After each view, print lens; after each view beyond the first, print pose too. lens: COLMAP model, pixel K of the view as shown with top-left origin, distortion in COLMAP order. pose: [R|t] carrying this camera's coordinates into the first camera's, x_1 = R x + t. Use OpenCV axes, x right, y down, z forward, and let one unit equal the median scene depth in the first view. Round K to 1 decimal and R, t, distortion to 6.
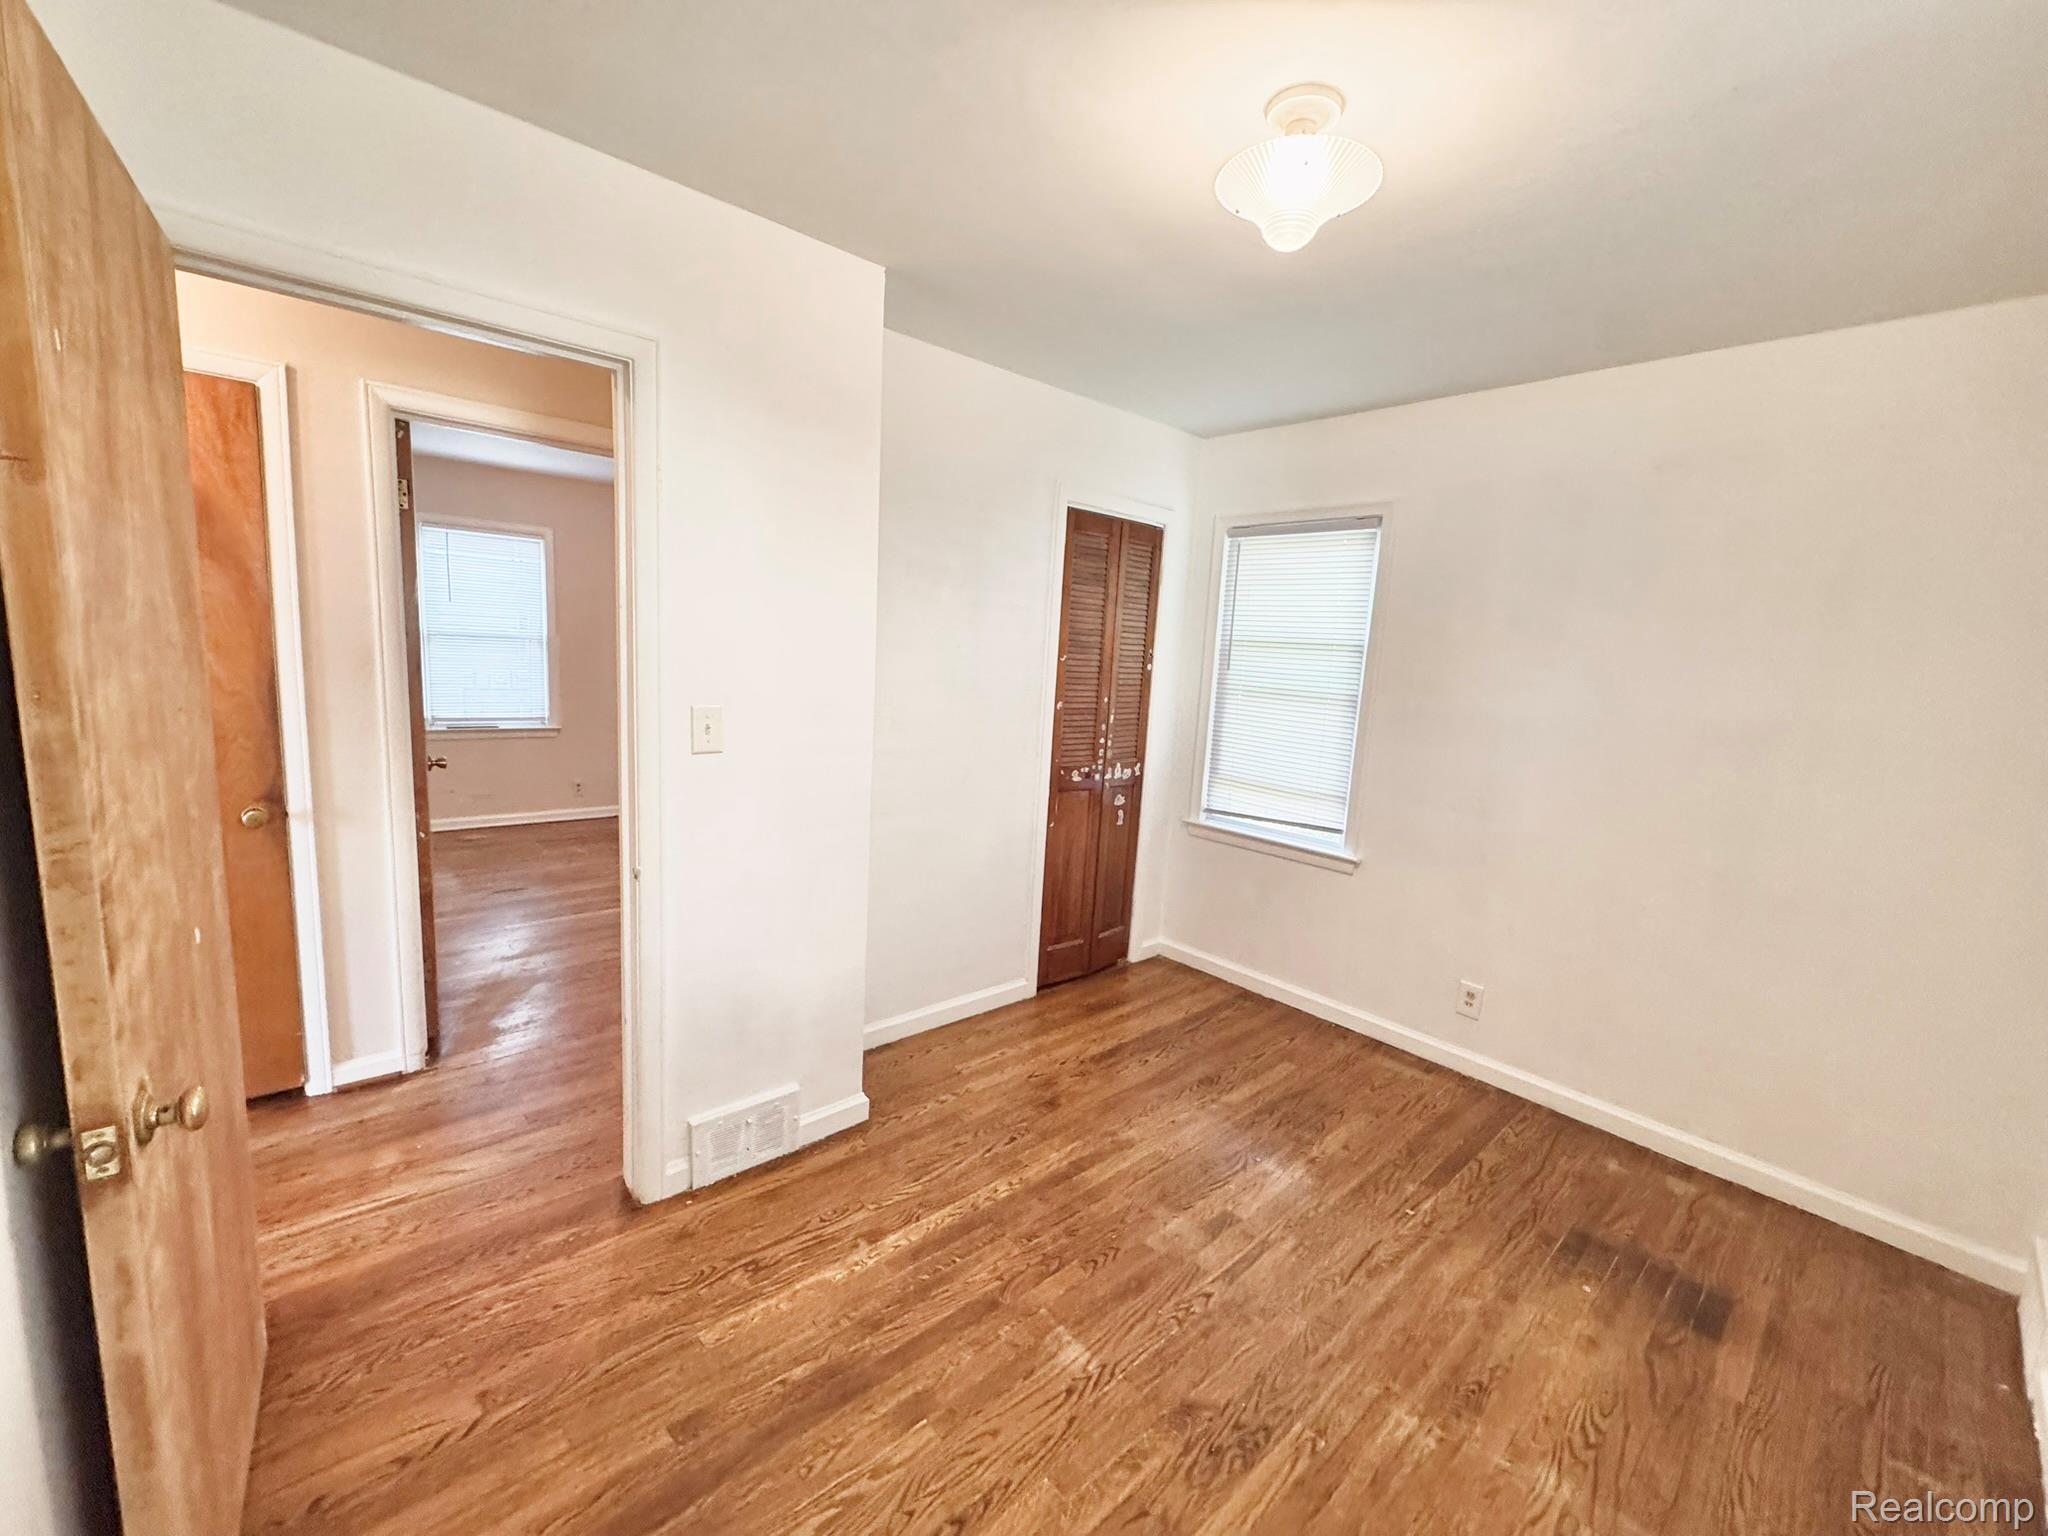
lens RADIAL K [[818.4, 0, 1027.3], [0, 818.4, 783.8], [0, 0, 1]] dist [-0.001459, -0.000539]
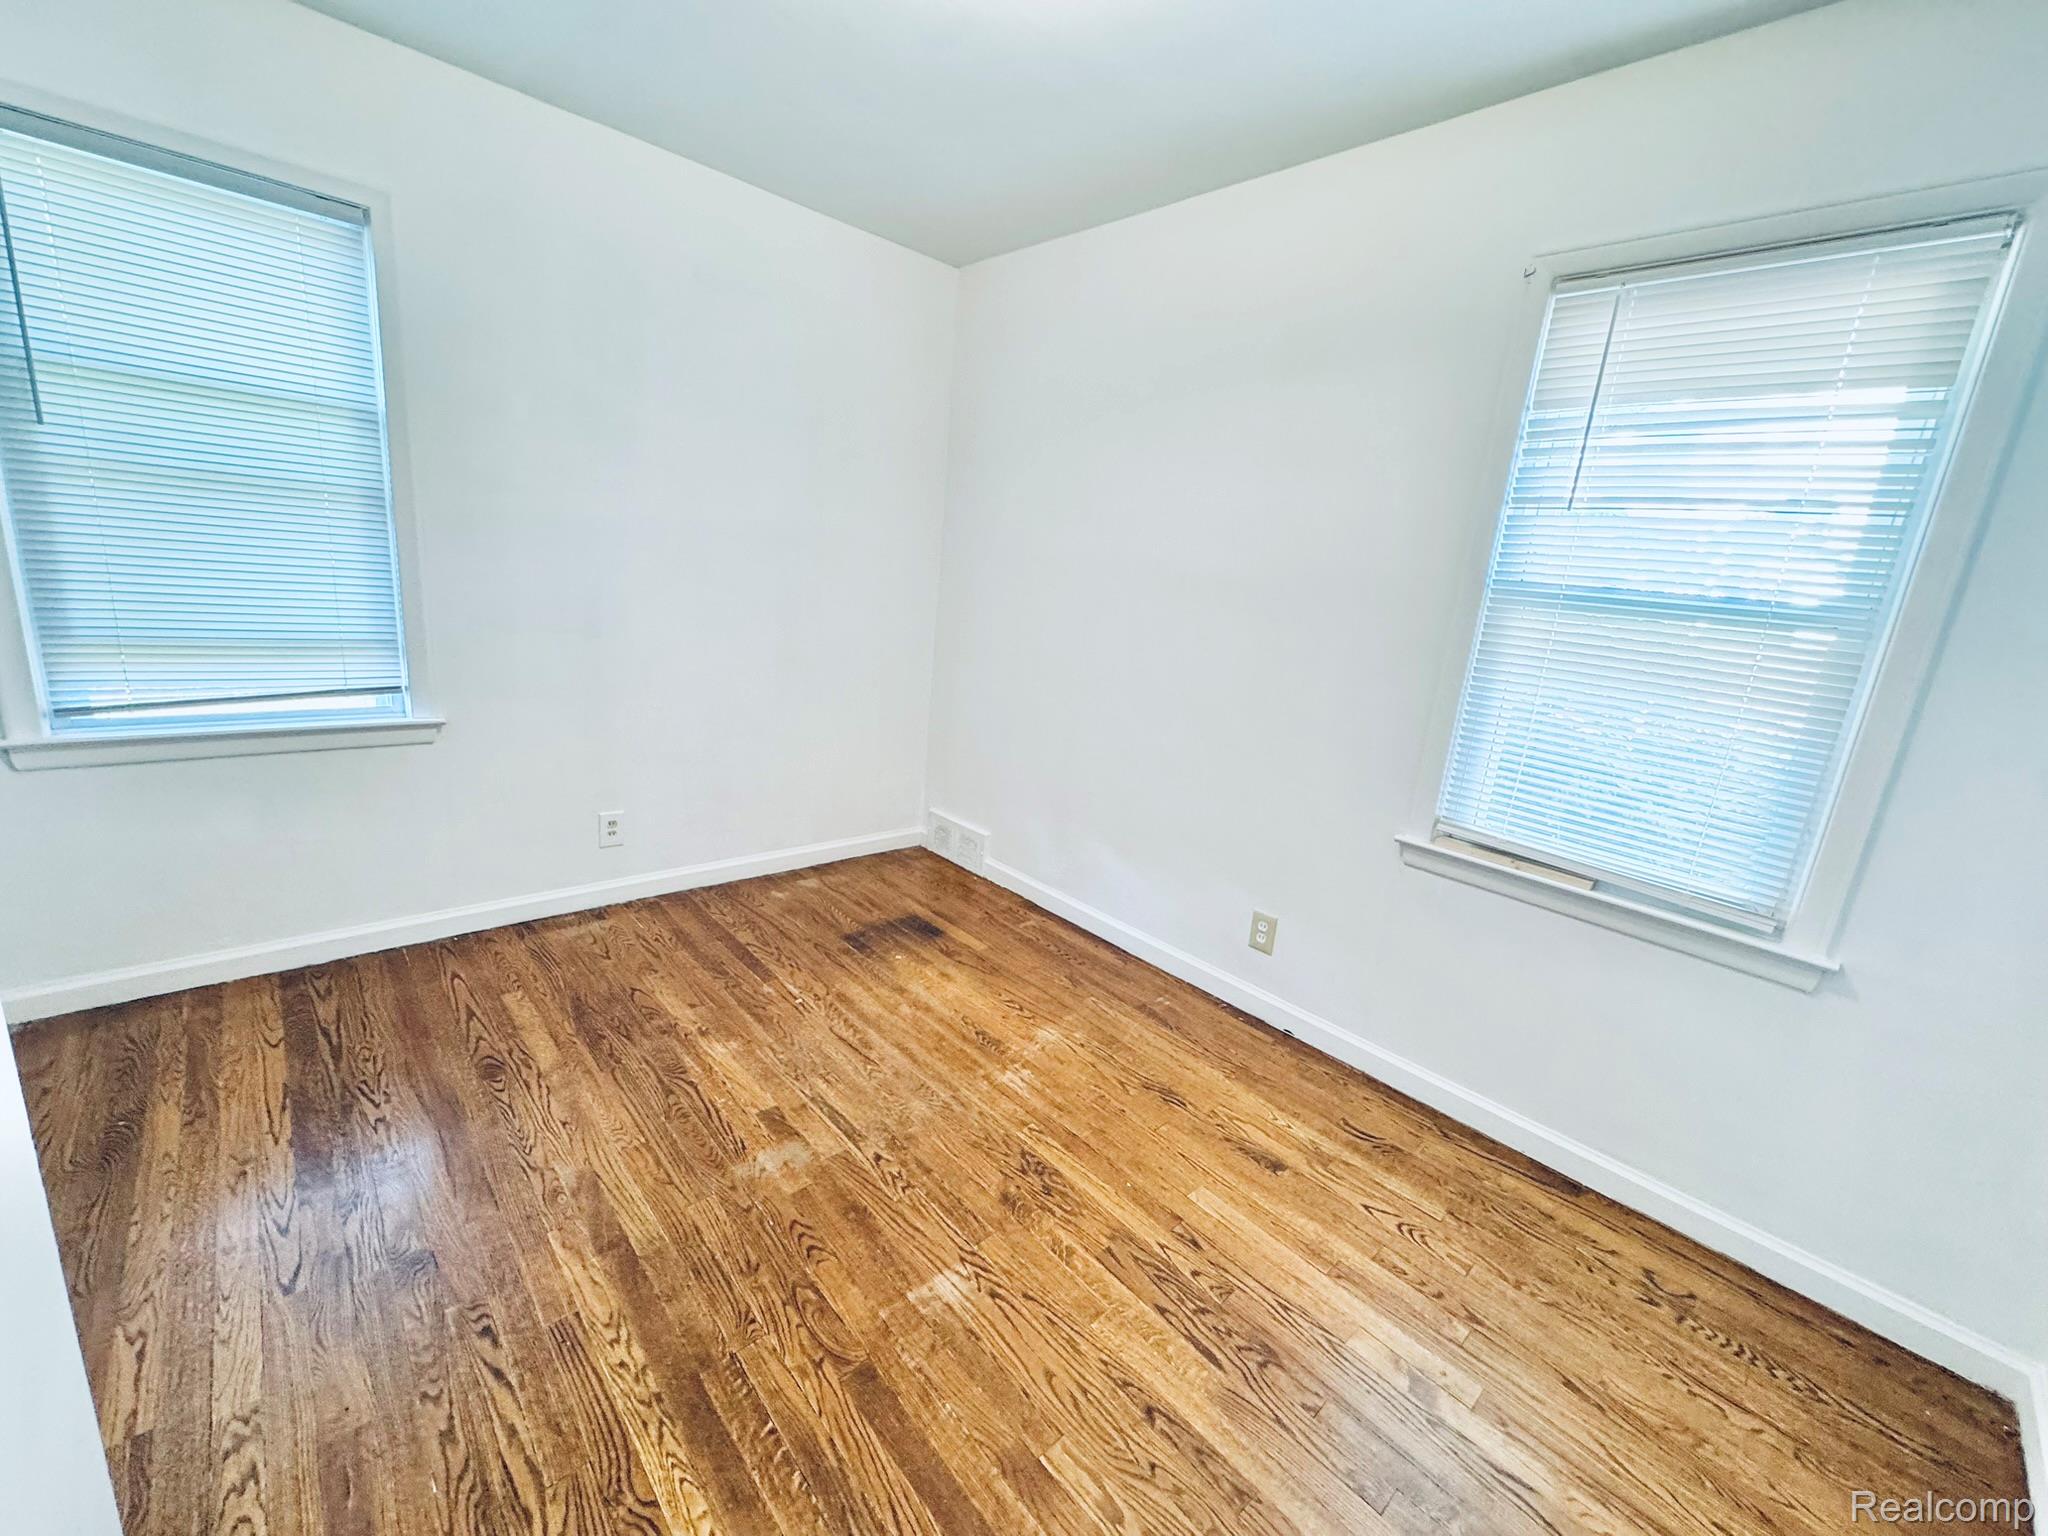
lens RADIAL K [[818.4, 0, 1023.3], [0, 818.4, 768.9], [0, 0, 1]] dist [-0.001459, -0.000539]
pose [[-0.015658, -0.295629, 0.955174, -0.529166], [0.074178, 0.952316, 0.295961, -0.073791], [-0.997122, 0.075487, 0.007018, 0.742593]]
